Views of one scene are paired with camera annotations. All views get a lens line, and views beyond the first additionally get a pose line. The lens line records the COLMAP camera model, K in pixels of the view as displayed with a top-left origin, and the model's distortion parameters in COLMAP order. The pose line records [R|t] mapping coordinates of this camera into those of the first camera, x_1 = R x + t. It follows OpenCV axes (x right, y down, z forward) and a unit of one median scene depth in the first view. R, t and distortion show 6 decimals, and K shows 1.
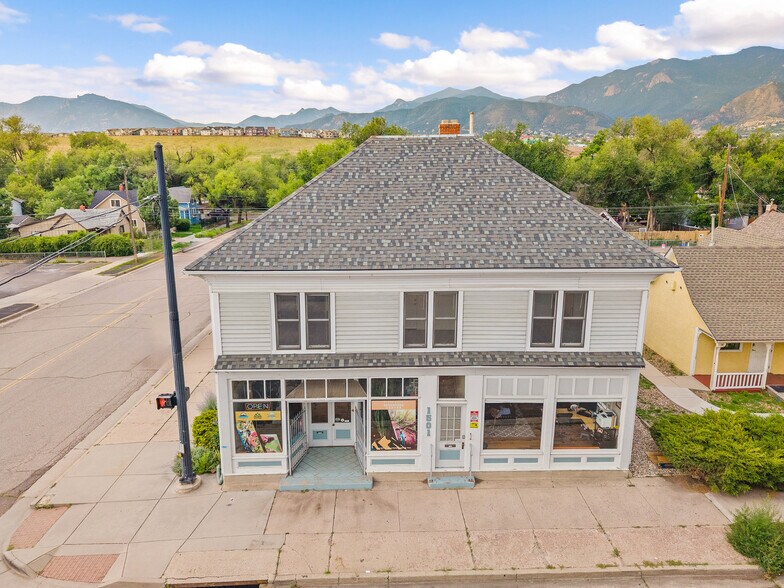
lens RADIAL K [[550.8, 0, 390.3], [0, 550.8, 290.7], [0, 0, 1]] dist [0.028787, -0.030861]
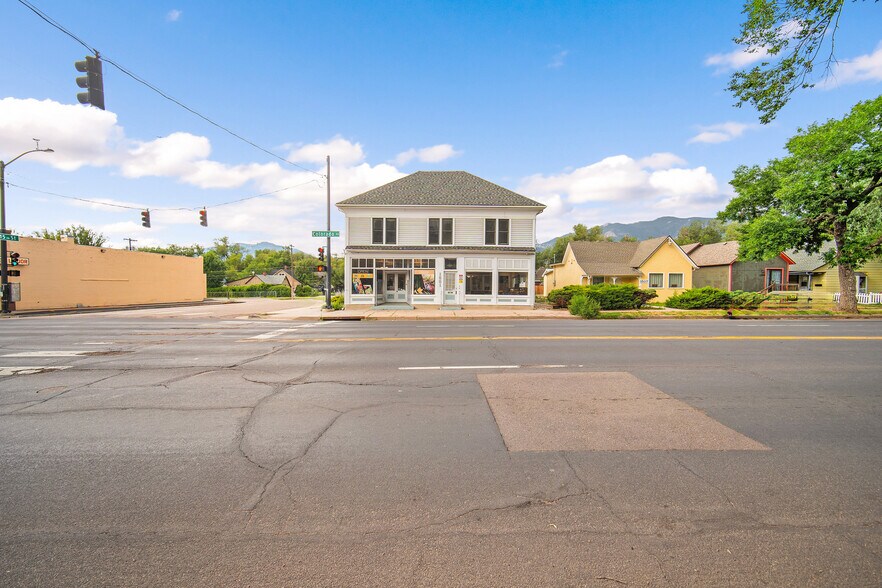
lens RADIAL K [[353.6, 0, 441.1], [0, 353.6, 295.4], [0, 0, 1]] dist [-0.003396, -0.000123]
pose [[0.999906, 0.006674, -0.011982, 0.091052], [-0.008852, 0.981319, -0.192183, 0.568274], [0.010476, 0.192271, 0.981286, -0.364970]]
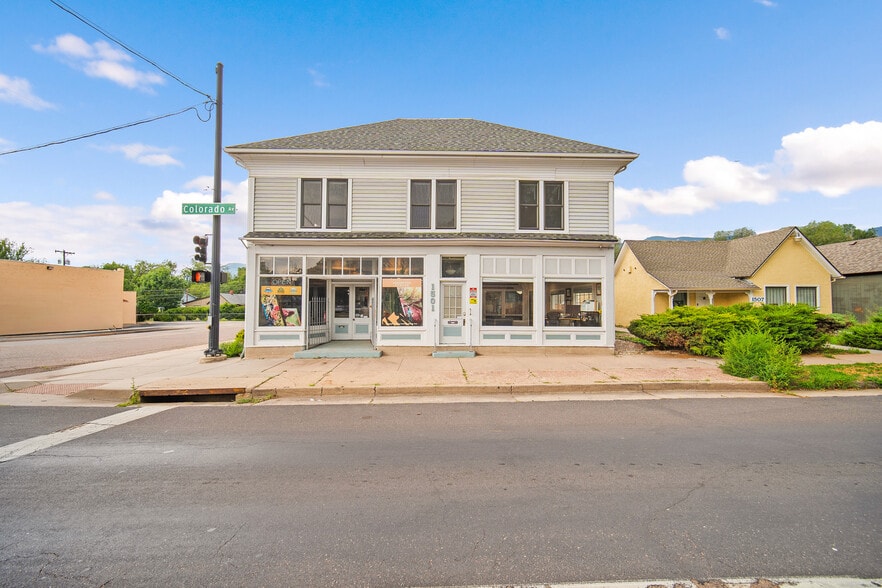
lens RADIAL K [[353.6, 0, 441.1], [0, 353.6, 295.4], [0, 0, 1]] dist [-0.003396, -0.000123]
pose [[0.999995, 0.002119, 0.002168, 0.085195], [-0.001526, 0.969768, -0.244026, 0.409268], [-0.002620, 0.244022, 0.969766, 0.299741]]
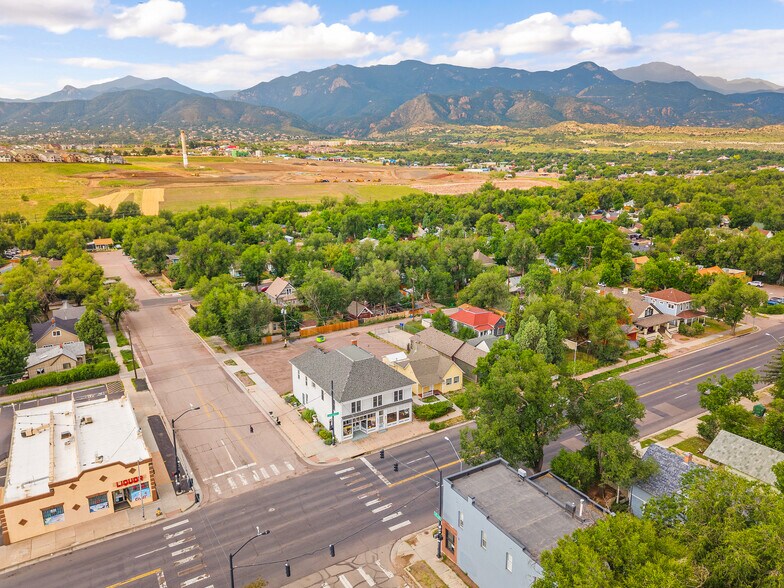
lens RADIAL K [[555.1, 0, 391.5], [0, 555.1, 291.9], [0, 0, 1]] dist [0.029018, -0.034184]
pose [[0.868157, -0.119659, 0.481649, -2.143253], [0.114167, 0.992623, 0.040820, -1.132524], [-0.482980, 0.019550, 0.875413, -3.563306]]
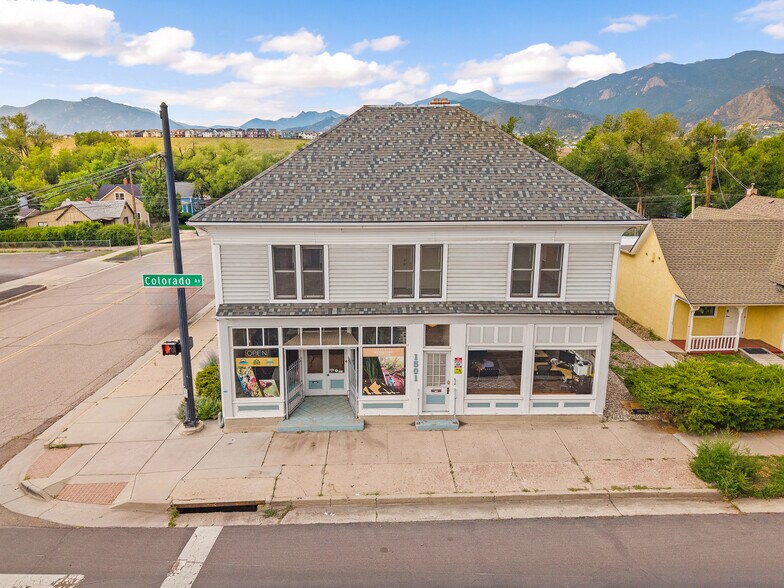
lens RADIAL K [[541.5, 0, 390.2], [0, 541.5, 292.1], [0, 0, 1]] dist [0.030535, -0.031845]
pose [[0.999999, -0.000061, 0.001515, 0.017872], [0.000058, 0.999998, 0.001937, 0.087972], [-0.001515, -0.001937, 0.999997, -0.053777]]
